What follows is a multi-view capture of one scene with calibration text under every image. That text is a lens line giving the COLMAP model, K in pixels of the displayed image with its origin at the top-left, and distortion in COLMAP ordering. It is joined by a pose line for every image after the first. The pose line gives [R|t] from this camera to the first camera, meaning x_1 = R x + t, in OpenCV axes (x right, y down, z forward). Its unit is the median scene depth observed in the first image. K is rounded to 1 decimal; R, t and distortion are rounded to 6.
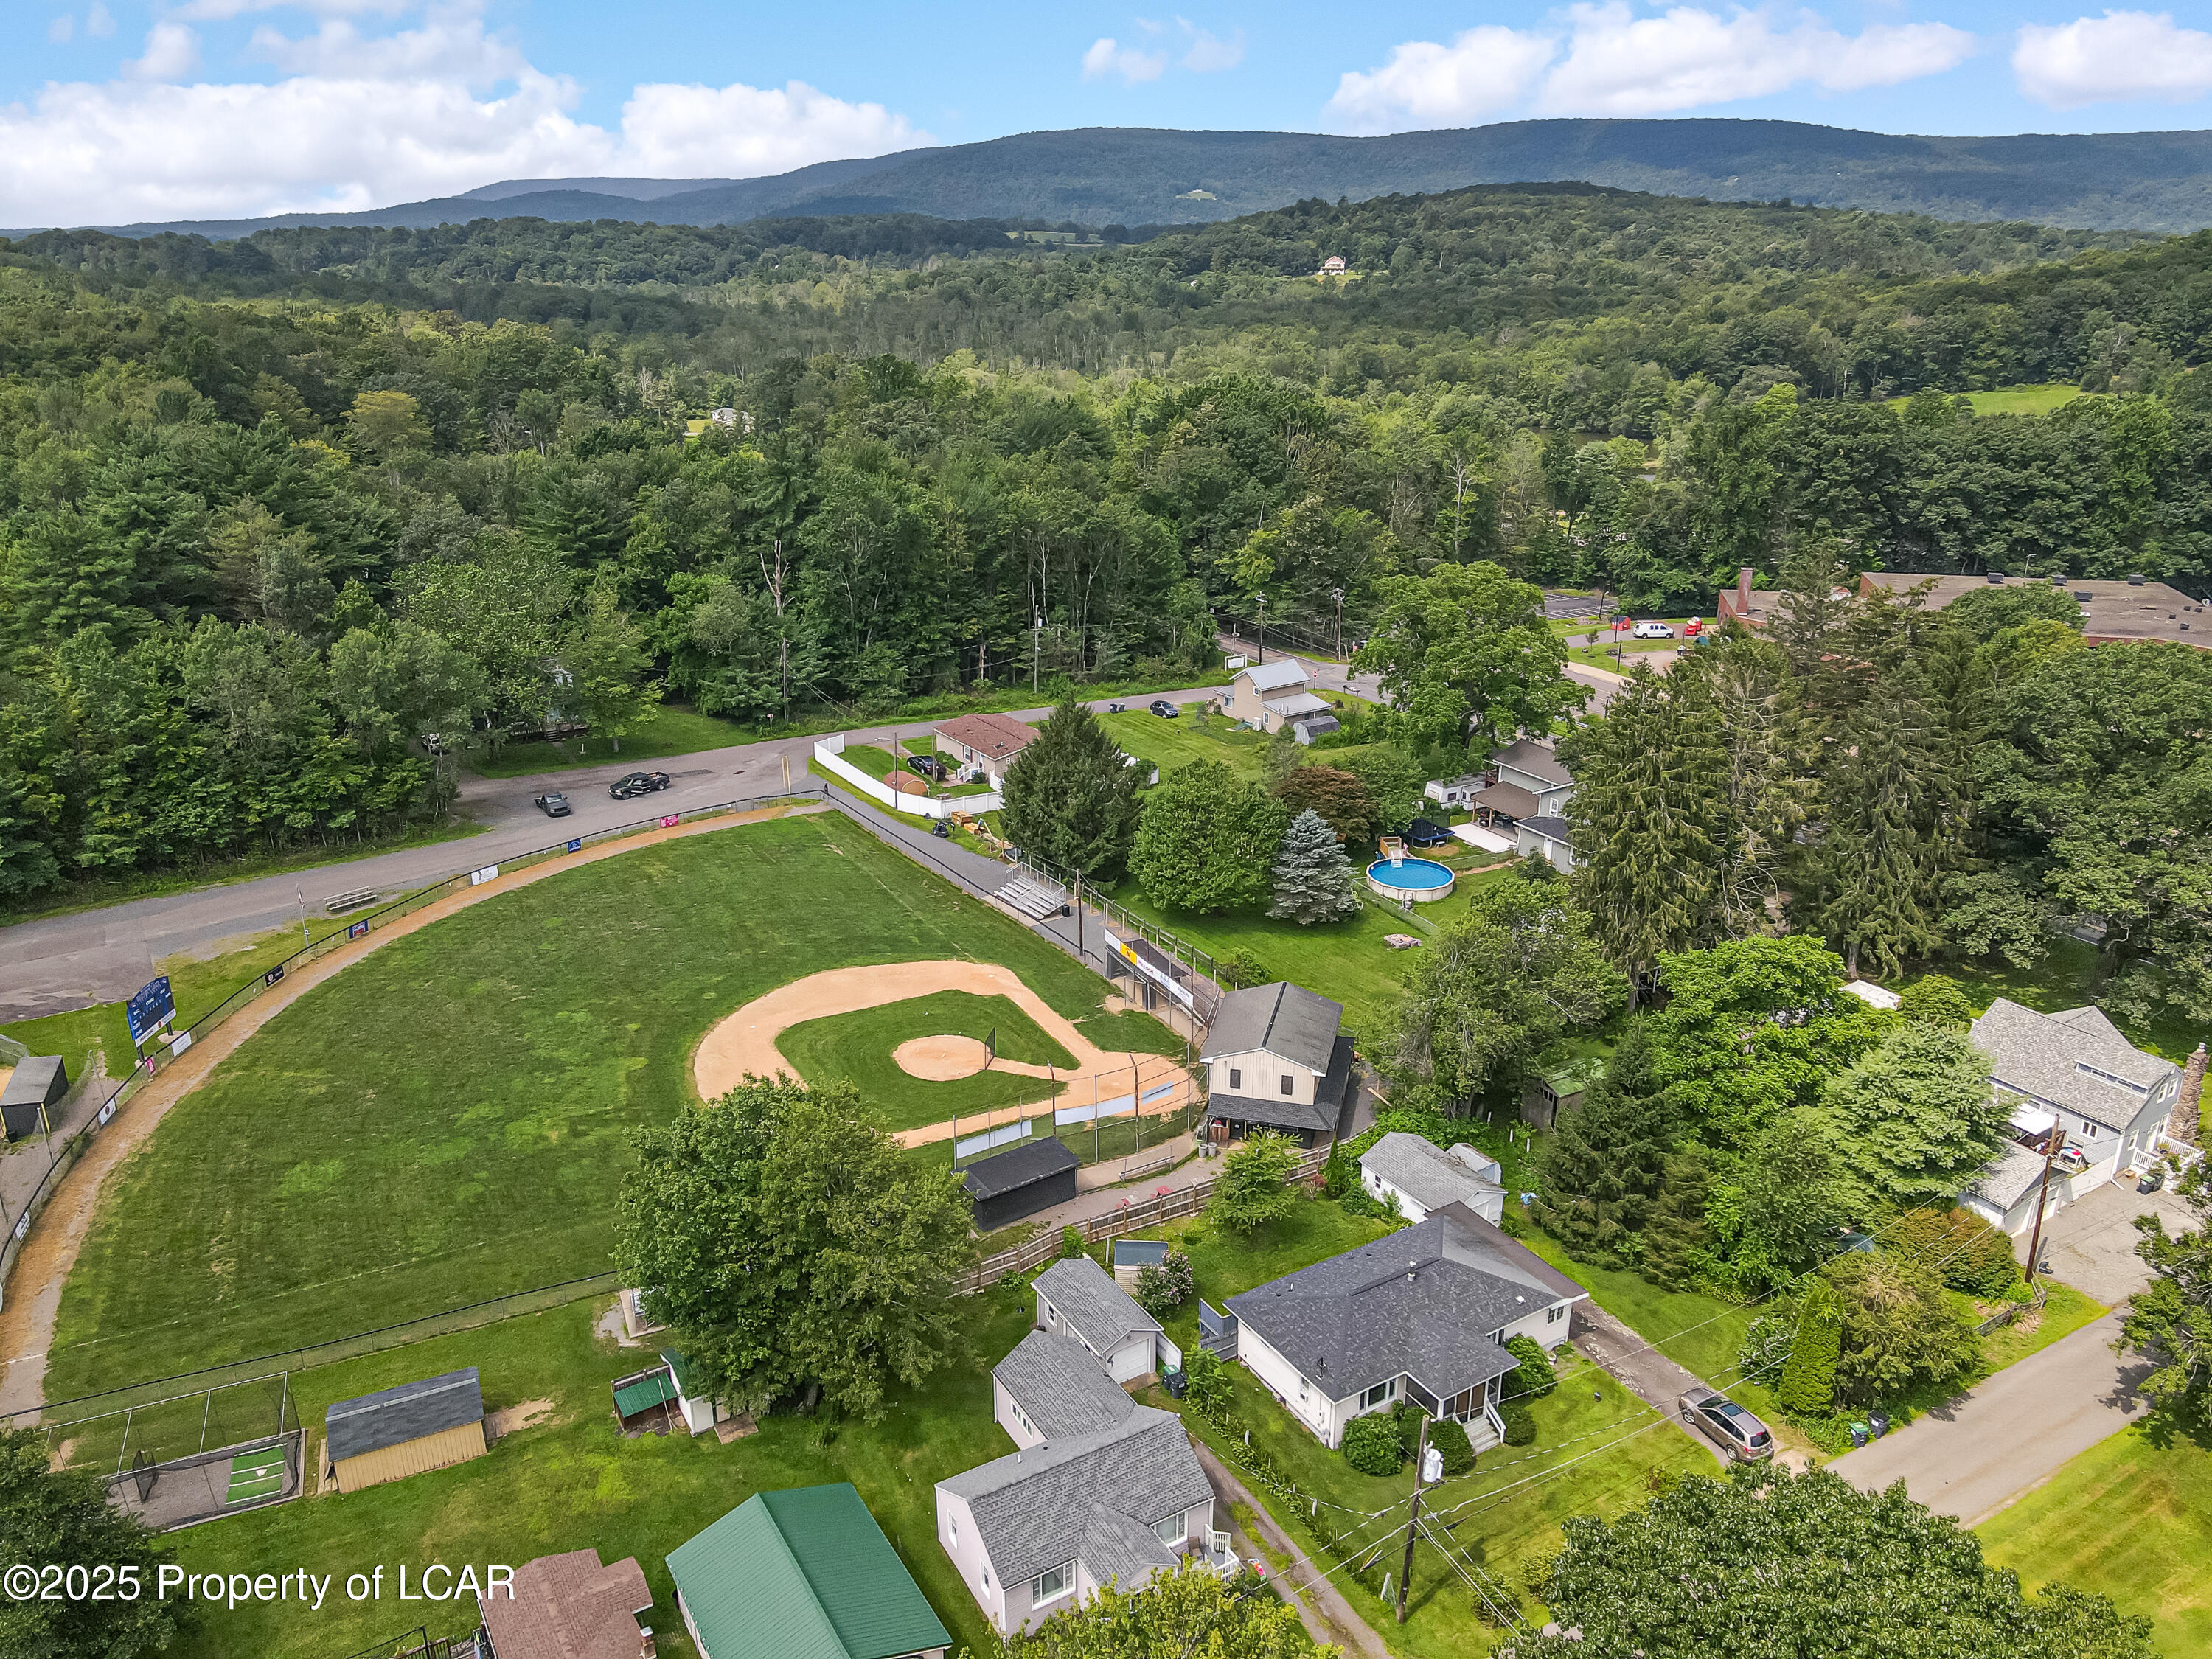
lens RADIAL K [[1663.3, 0, 1093.2], [0, 1663.3, 825.0], [0, 0, 1]] dist [-0.034921, 0.111777]
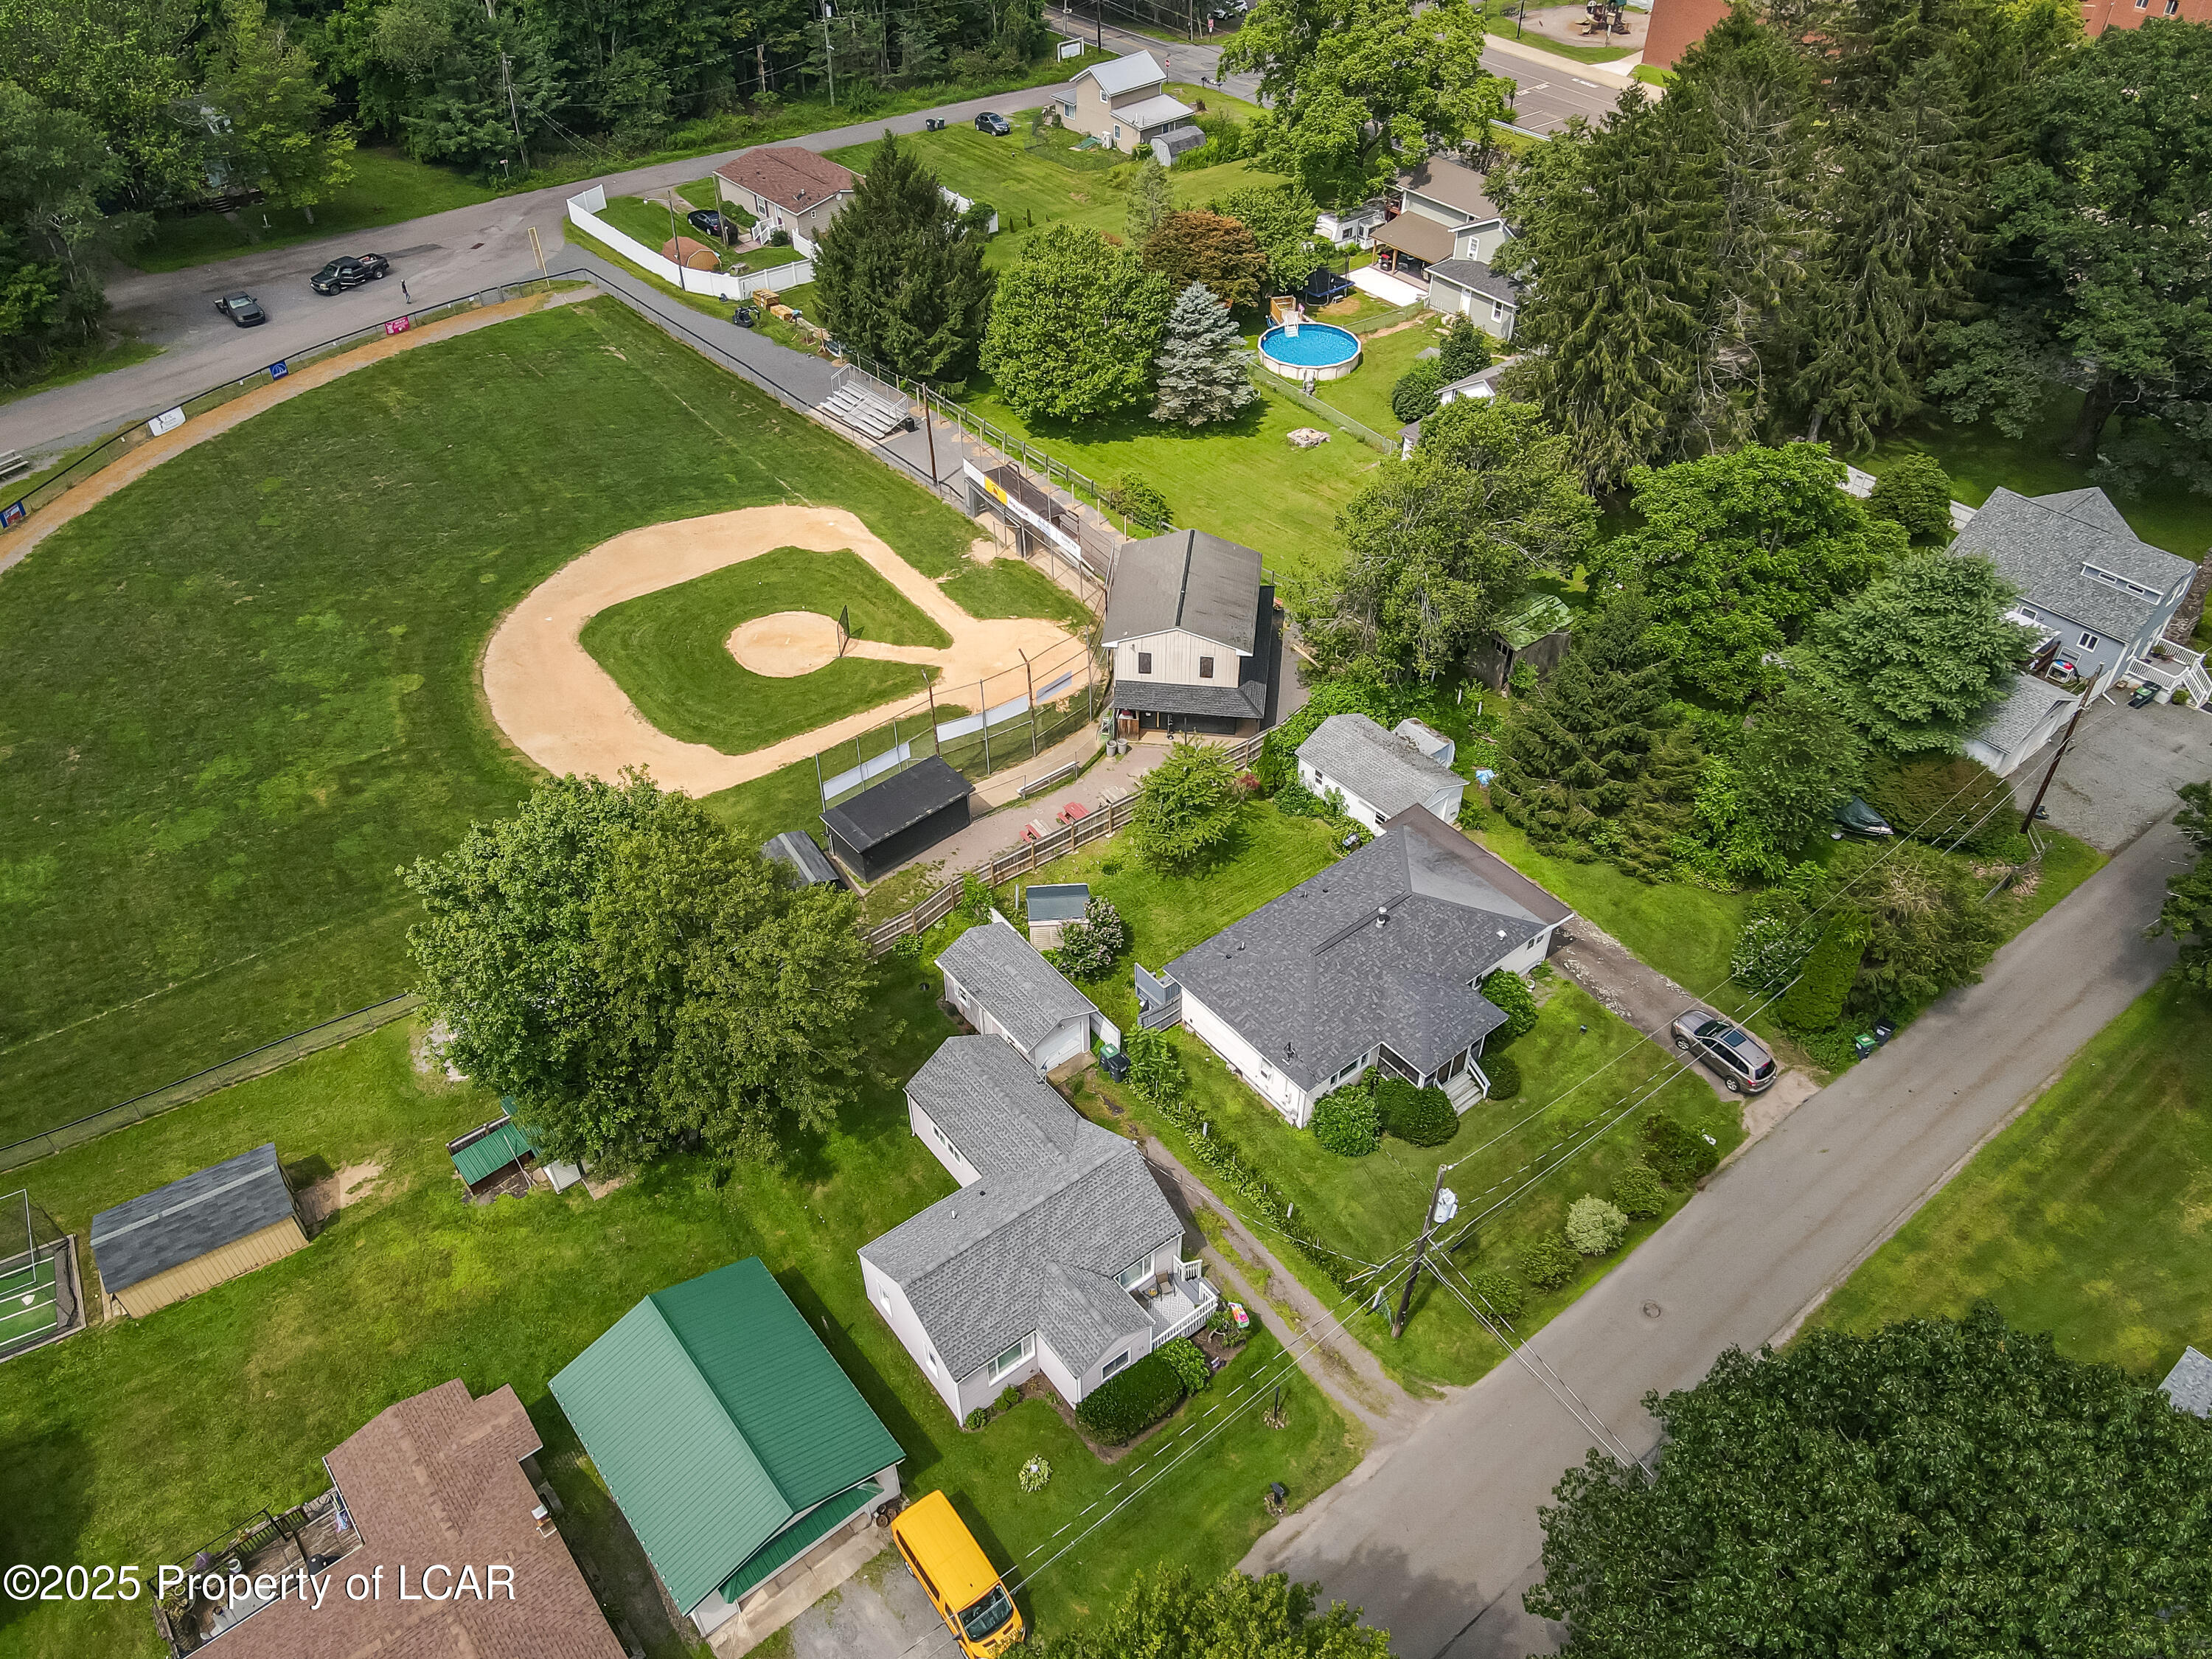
lens RADIAL K [[1646.6, 0, 1101.5], [0, 1646.6, 839.3], [0, 0, 1]] dist [-0.005103, 0.040305]
pose [[0.991582, -0.090982, 0.092130, -0.019390], [0.050705, 0.927544, 0.370258, -0.067781], [-0.119141, -0.362469, 0.924349, 0.181256]]
